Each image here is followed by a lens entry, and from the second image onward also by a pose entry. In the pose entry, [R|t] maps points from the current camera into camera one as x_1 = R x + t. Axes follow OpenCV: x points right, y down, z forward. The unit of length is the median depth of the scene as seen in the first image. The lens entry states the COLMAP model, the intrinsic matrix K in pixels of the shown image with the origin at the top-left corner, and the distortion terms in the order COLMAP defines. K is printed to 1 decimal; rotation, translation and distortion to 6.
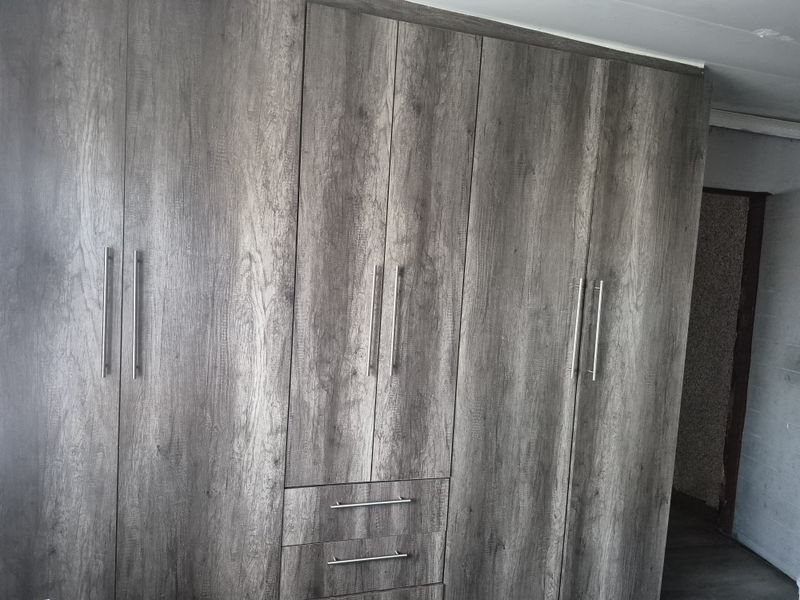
lens RADIAL K [[552.0, 0, 397.7], [0, 552.0, 309.7], [0, 0, 1]] dist [0.108399, -0.132082]
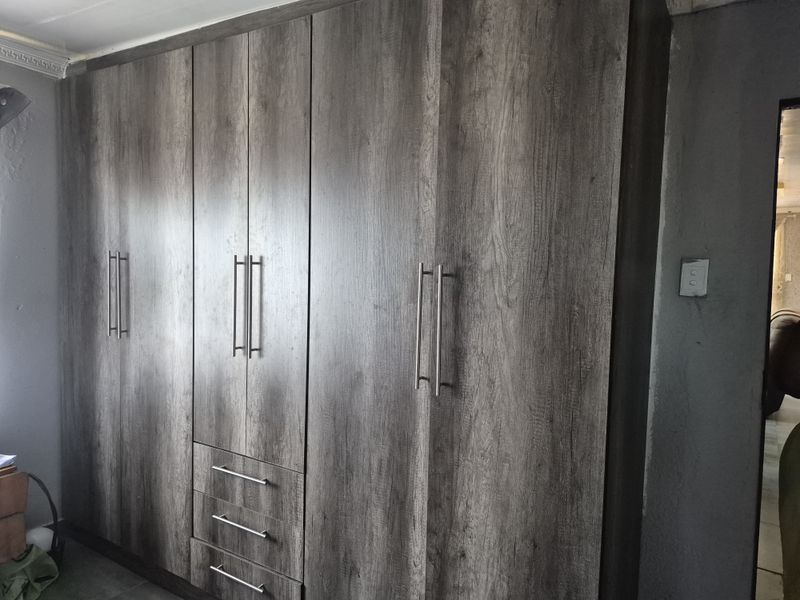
lens RADIAL K [[552.0, 0, 397.7], [0, 552.0, 309.7], [0, 0, 1]] dist [0.108399, -0.132082]
pose [[0.652344, 0.022182, -0.757599, 0.919598], [-0.057703, 0.998124, -0.020462, 0.028543], [0.755724, 0.057064, 0.652400, 0.474759]]
